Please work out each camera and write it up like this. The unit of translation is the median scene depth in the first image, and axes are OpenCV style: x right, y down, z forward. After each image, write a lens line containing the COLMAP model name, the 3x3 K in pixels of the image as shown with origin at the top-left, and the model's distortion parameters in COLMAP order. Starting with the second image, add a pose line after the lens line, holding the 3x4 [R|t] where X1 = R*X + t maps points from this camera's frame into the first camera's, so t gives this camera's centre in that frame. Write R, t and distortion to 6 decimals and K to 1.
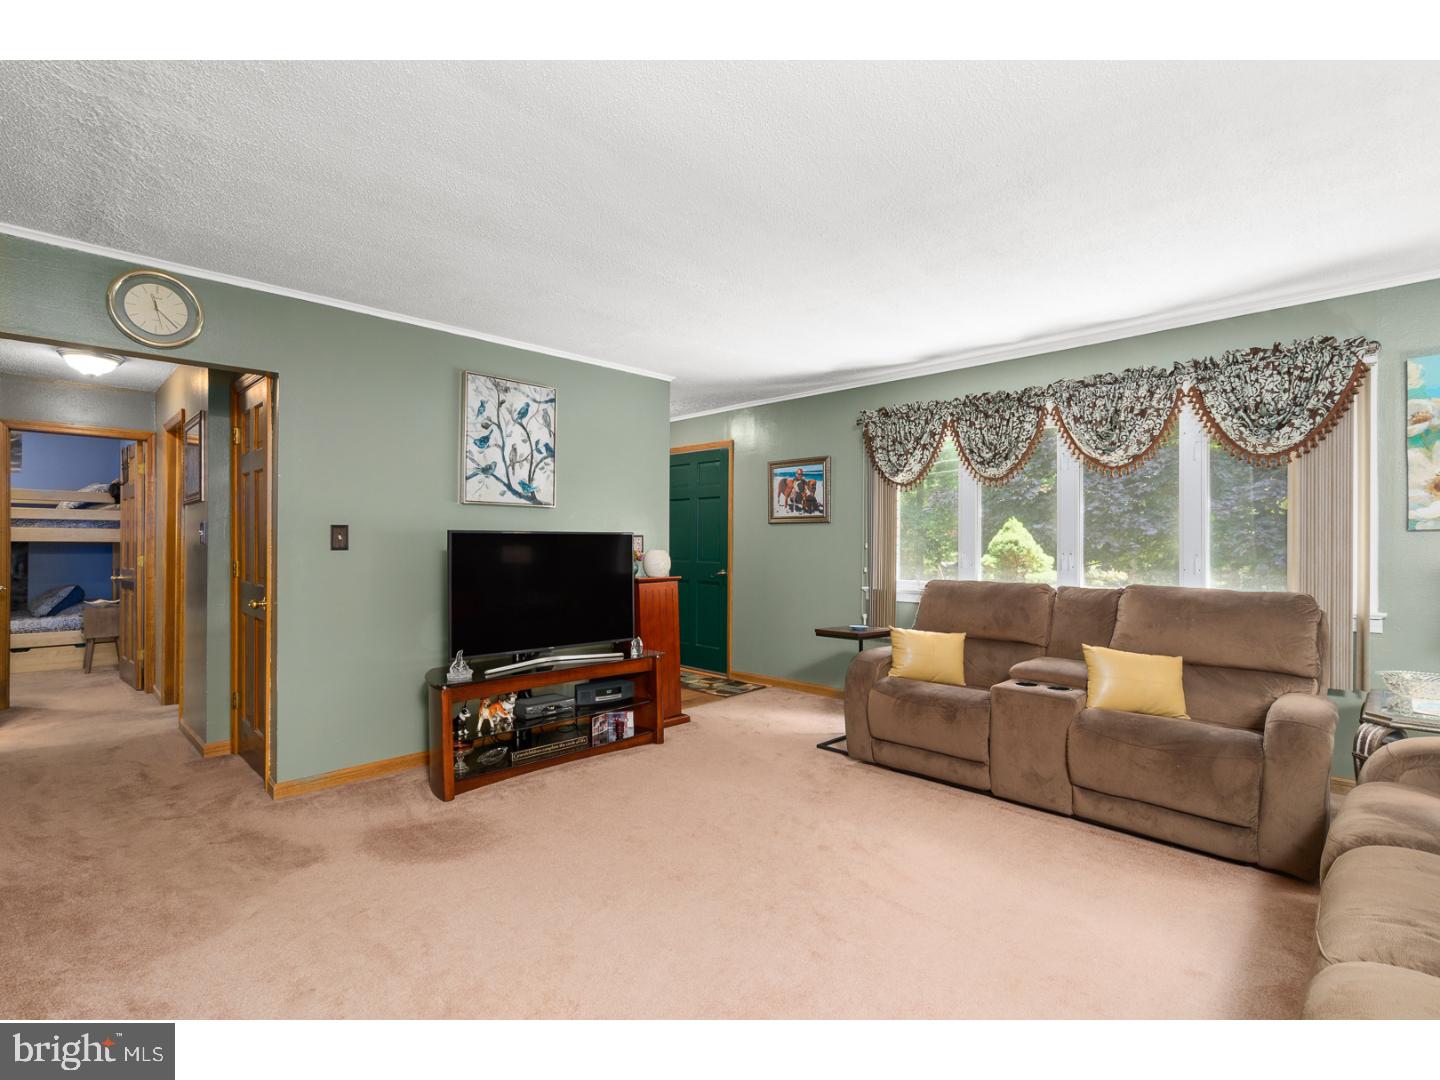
lens RADIAL K [[656.1, 0, 719.8], [0, 656.1, 540.8], [0, 0, 1]] dist [0.003737, -0.000316]
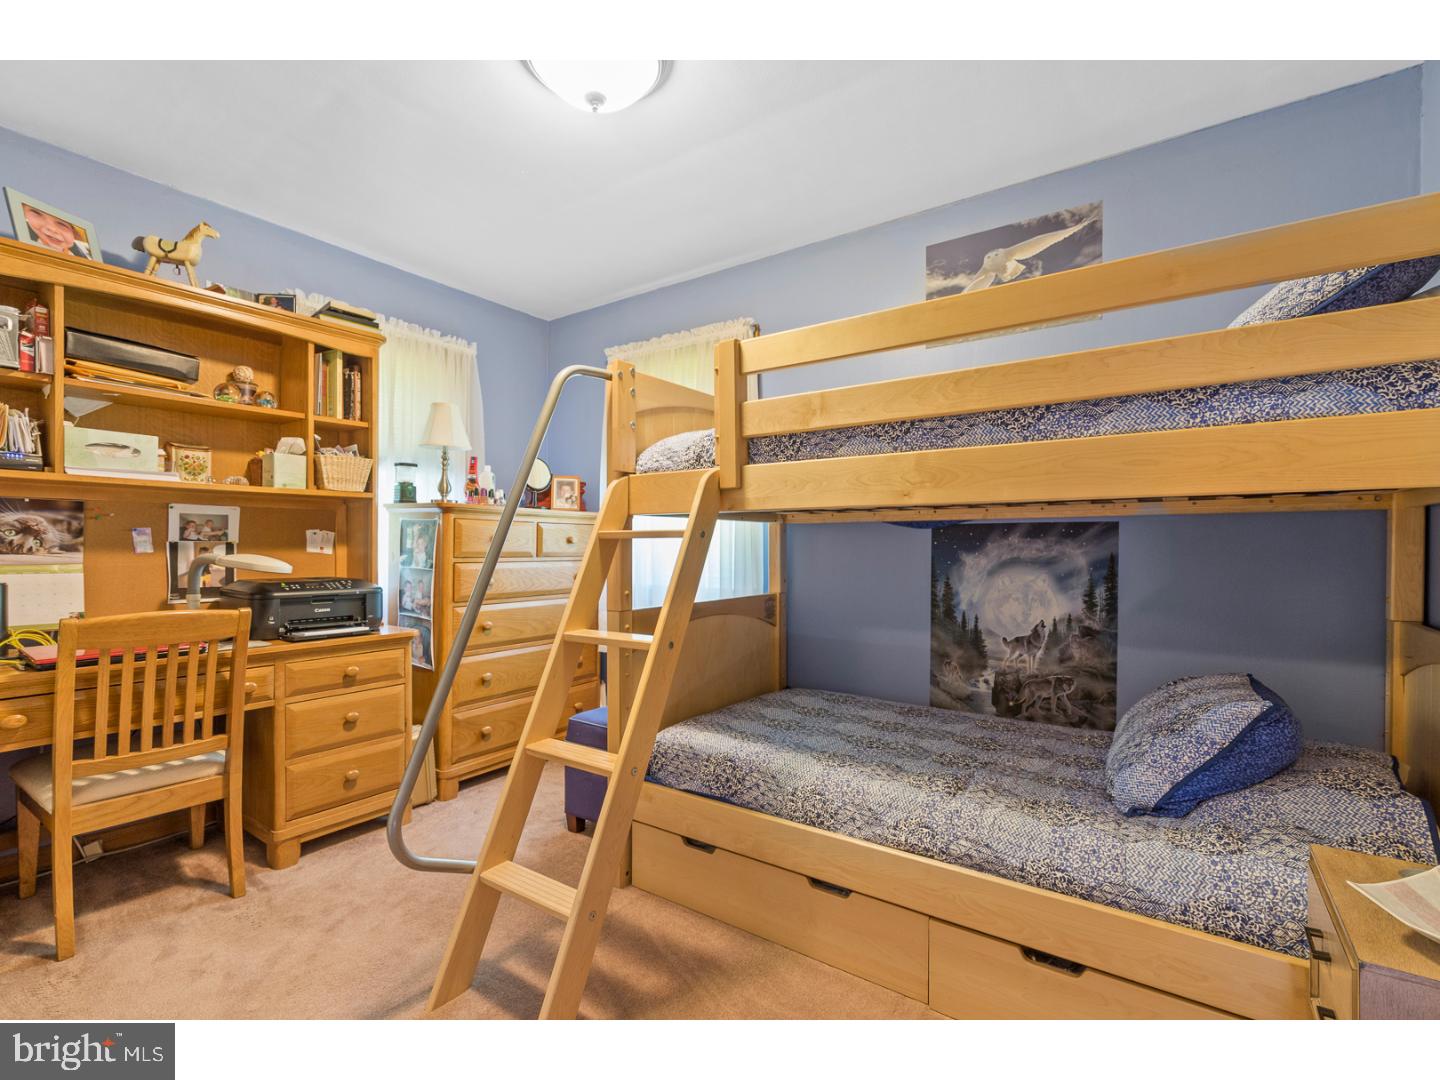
lens RADIAL K [[656.1, 0, 719.6], [0, 656.1, 545.4], [0, 0, 1]] dist [0.003737, -0.000316]
pose [[0.153902, -0.006398, -0.988065, -0.755598], [0.000251, 0.999979, -0.006437, 0.015336], [0.988086, 0.000743, 0.153900, 0.753141]]
